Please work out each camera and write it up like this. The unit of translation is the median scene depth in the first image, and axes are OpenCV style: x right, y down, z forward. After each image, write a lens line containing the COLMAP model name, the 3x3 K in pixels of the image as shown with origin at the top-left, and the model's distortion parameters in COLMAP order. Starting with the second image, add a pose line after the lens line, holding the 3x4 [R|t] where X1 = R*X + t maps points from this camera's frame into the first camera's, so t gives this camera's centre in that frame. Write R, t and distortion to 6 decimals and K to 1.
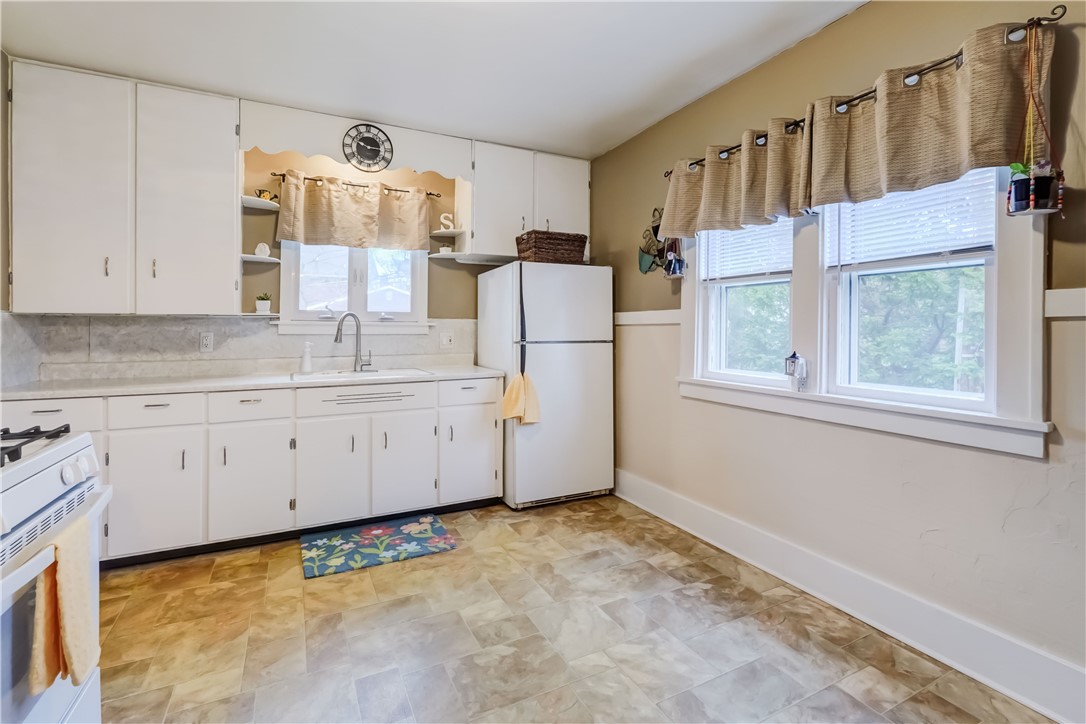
lens RADIAL K [[478.5, 0, 529.0], [0, 478.5, 324.8], [0, 0, 1]] dist [-0.002156, 0.000516]
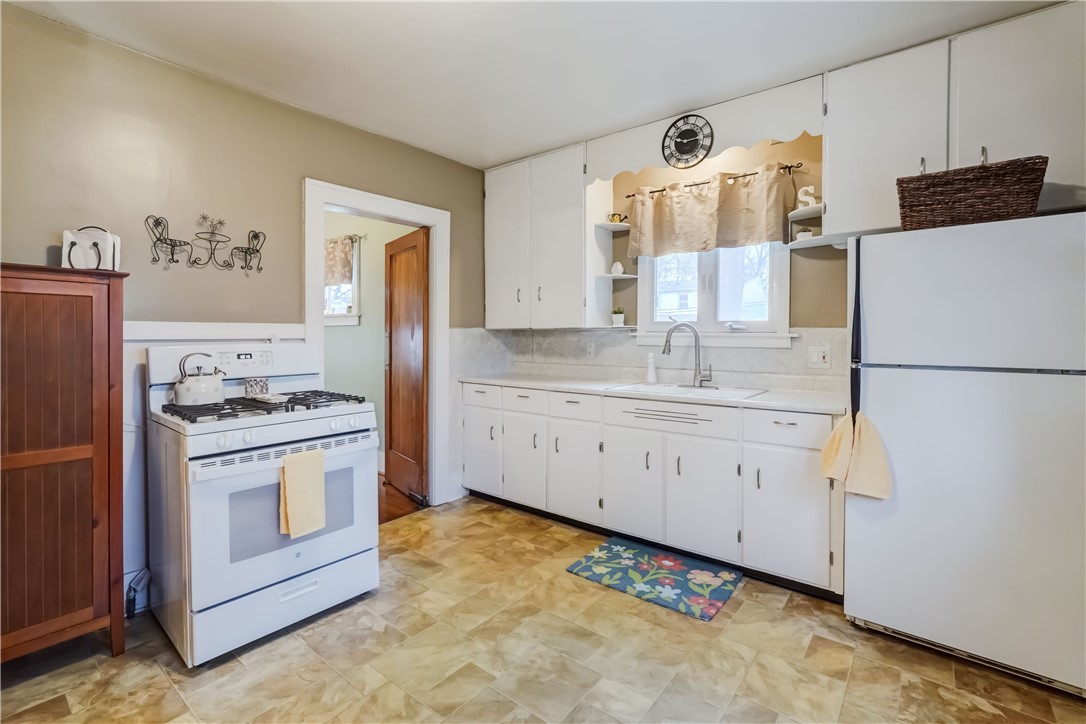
lens RADIAL K [[512.2, 0, 616.3], [0, 512.2, 337.8], [0, 0, 1]] dist [-0.004317, 0.000978]
pose [[0.453344, 0.005308, -0.891320, 0.490034], [0.002708, 0.999969, 0.007333, -0.004966], [0.891331, -0.005738, 0.453316, 0.455184]]
